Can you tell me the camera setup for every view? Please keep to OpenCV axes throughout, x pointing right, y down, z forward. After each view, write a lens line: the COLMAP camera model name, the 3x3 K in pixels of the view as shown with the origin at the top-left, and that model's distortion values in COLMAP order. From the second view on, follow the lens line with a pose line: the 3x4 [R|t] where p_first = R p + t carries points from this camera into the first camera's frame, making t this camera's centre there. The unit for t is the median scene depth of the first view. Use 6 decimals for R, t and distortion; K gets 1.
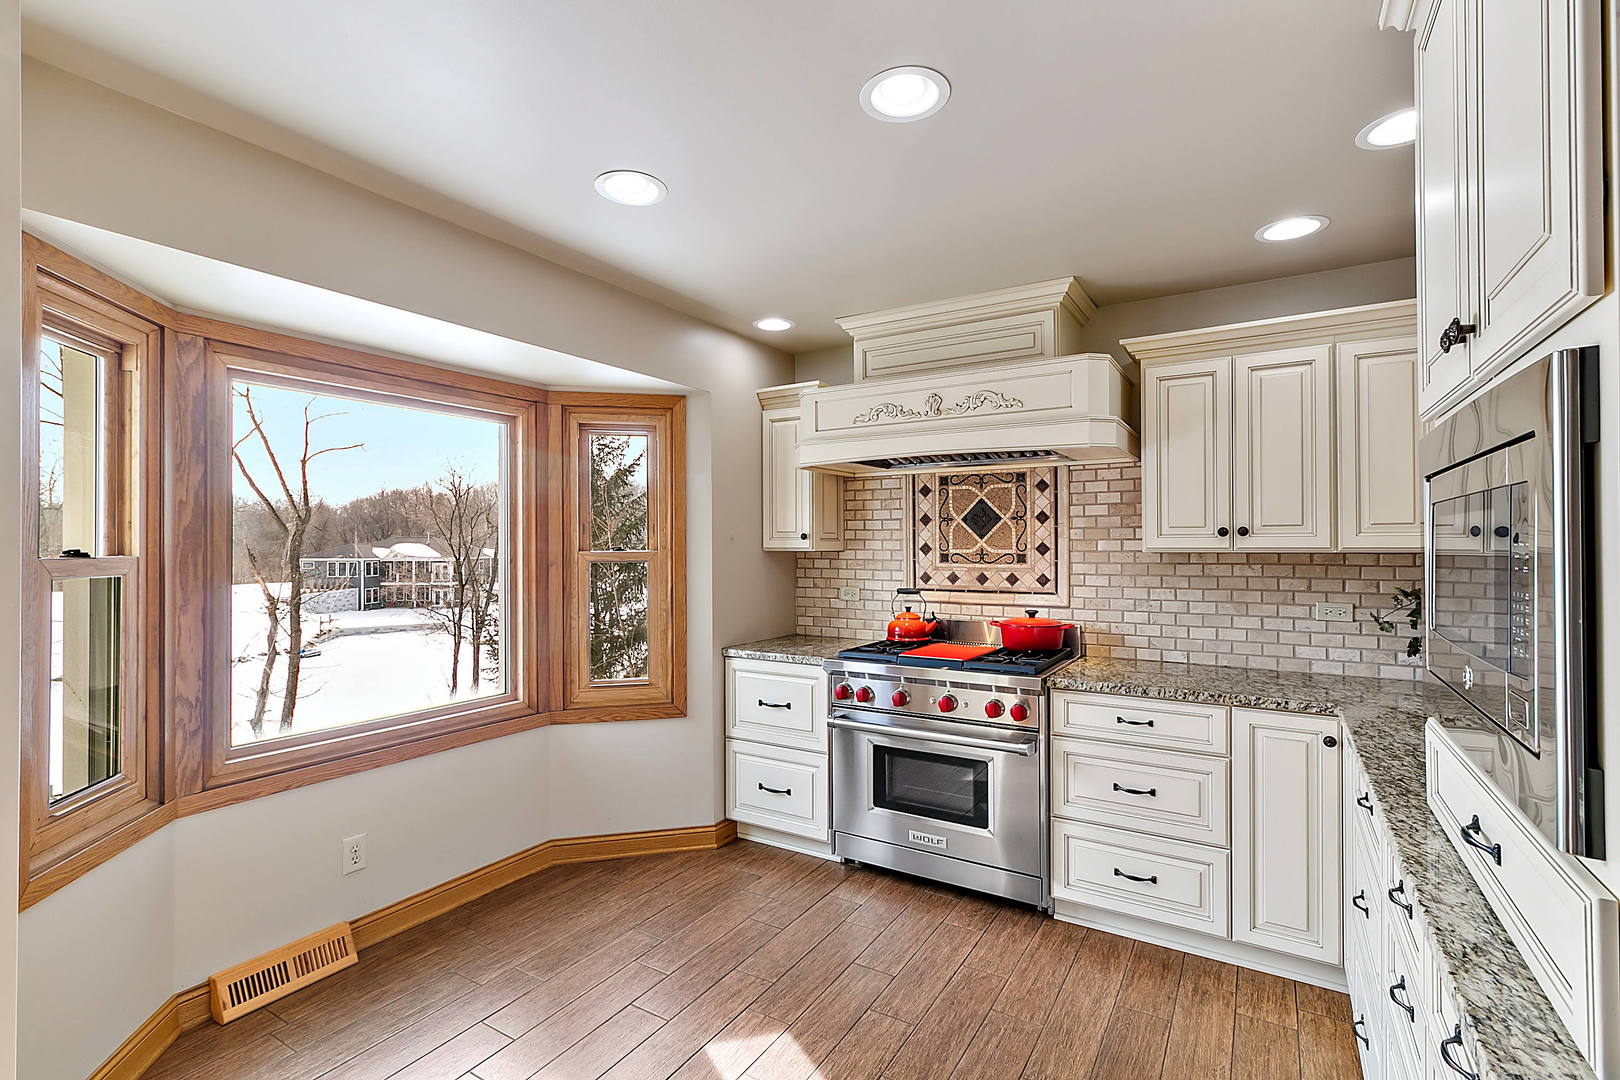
lens RADIAL K [[753.9, 0, 810.6], [0, 753.9, 538.7], [0, 0, 1]] dist [0.001100, 0.000211]
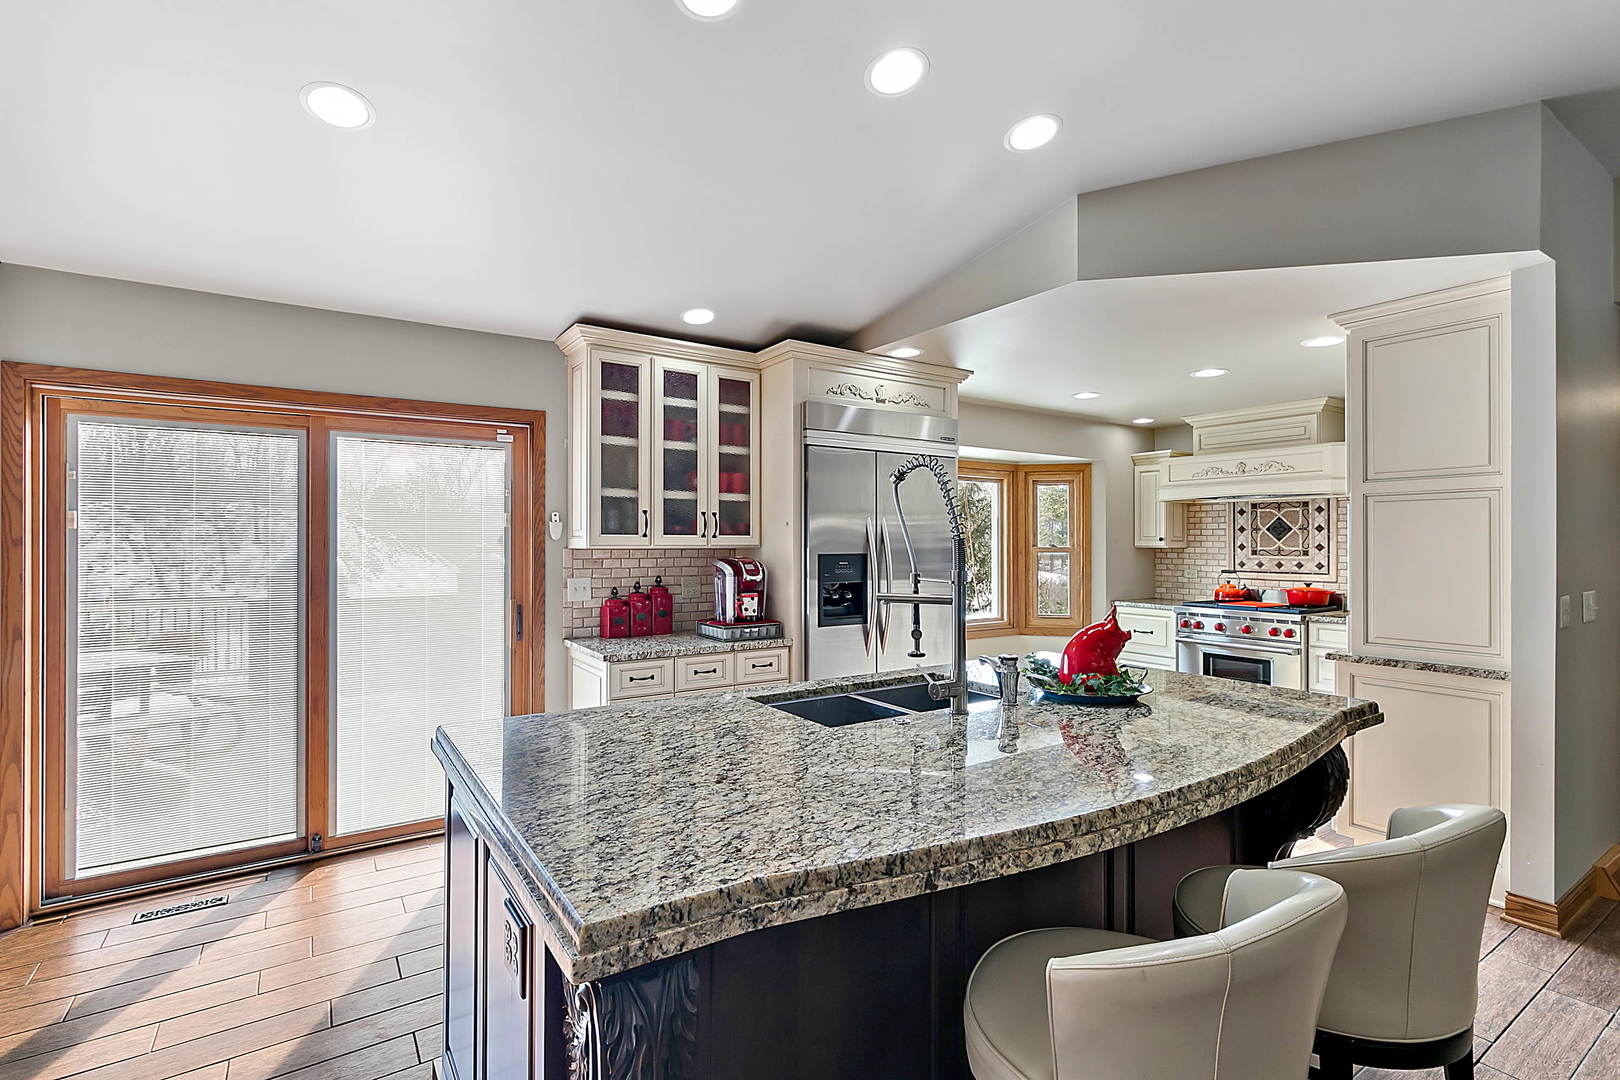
lens RADIAL K [[753.9, 0, 808.2], [0, 753.9, 537.0], [0, 0, 1]] dist [0.001100, 0.000211]
pose [[0.908803, 0.002318, -0.417218, -0.024265], [-0.001929, 0.999997, 0.001355, -0.009303], [0.417220, -0.000426, 0.908805, -0.973032]]
